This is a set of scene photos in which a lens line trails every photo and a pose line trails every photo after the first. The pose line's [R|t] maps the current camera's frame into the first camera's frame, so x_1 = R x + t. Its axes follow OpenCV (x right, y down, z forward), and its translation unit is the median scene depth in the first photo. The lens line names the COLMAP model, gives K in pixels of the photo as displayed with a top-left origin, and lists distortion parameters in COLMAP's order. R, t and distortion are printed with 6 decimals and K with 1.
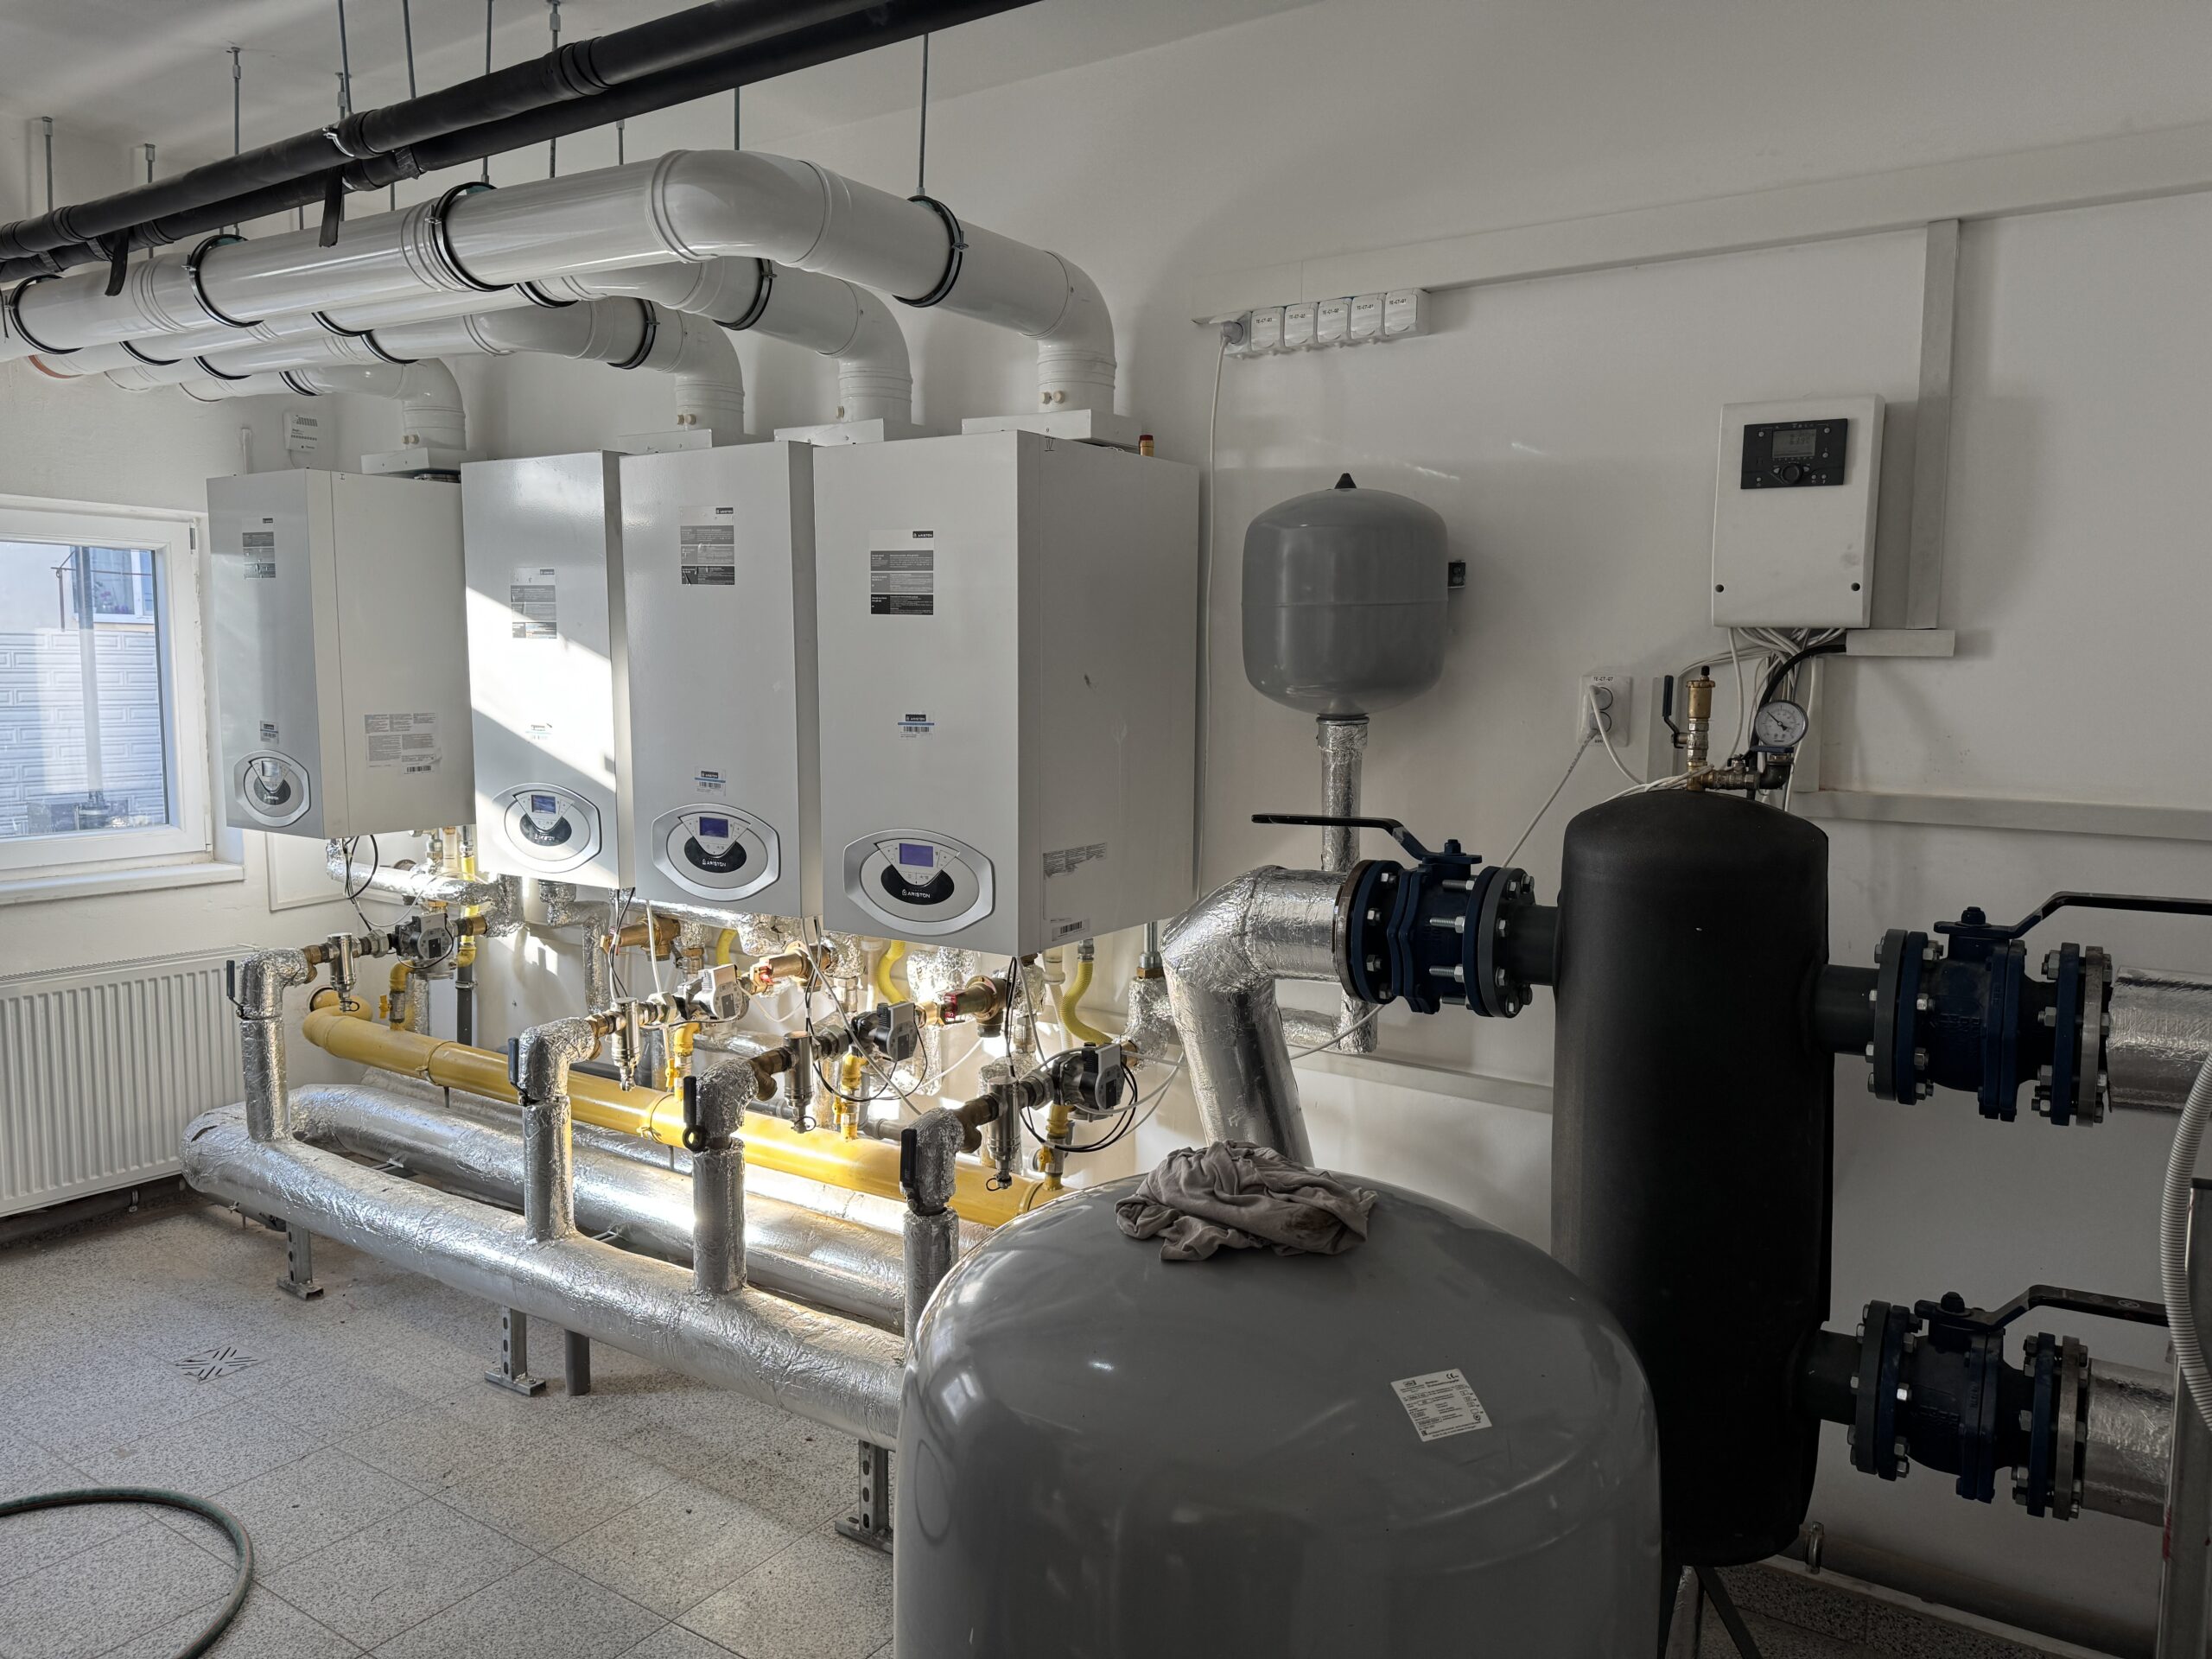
lens RADIAL K [[1542.3, 0, 1103.6], [0, 1542.3, 837.9], [0, 0, 1]] dist [0.090872, -0.117638]
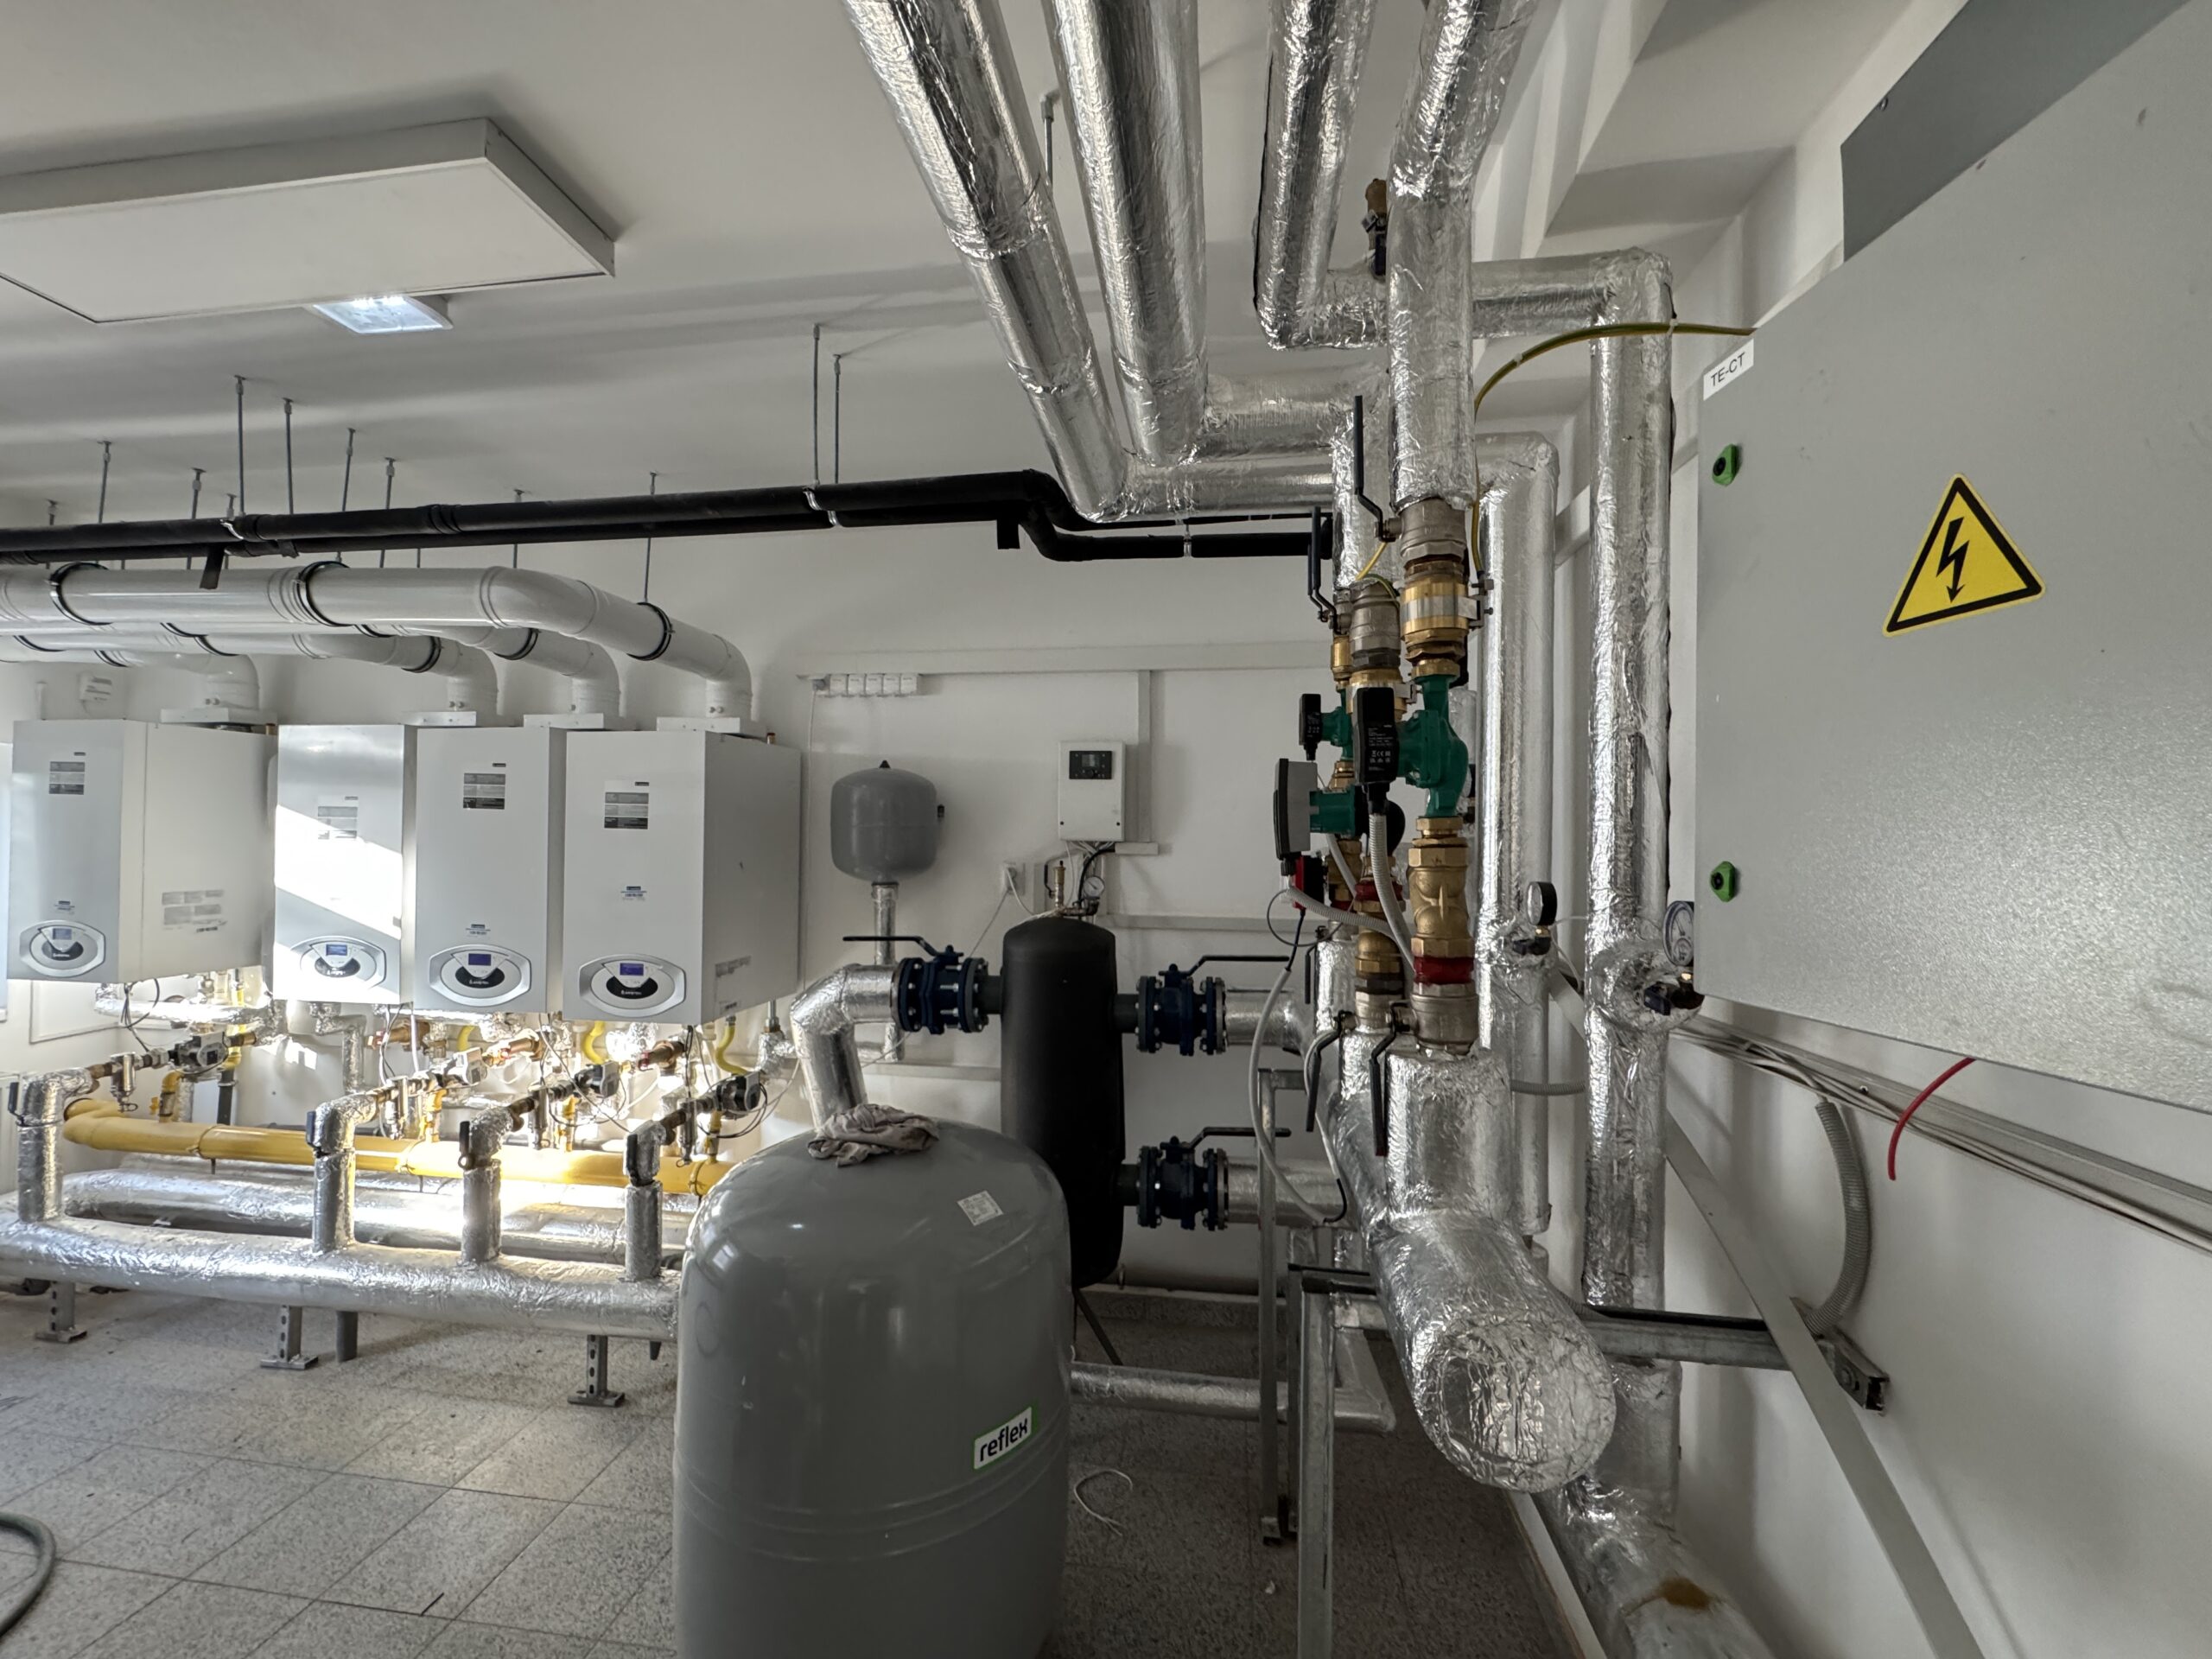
lens RADIAL K [[884.8, 0, 1106.0], [0, 884.8, 829.5], [0, 0, 1]] dist [-0.017707, 0.006246]
pose [[0.899892, 0.007511, 0.436048, -0.071276], [0.047954, 0.992085, -0.116054, -0.004000], [-0.433468, 0.125346, 0.892409, -0.100385]]
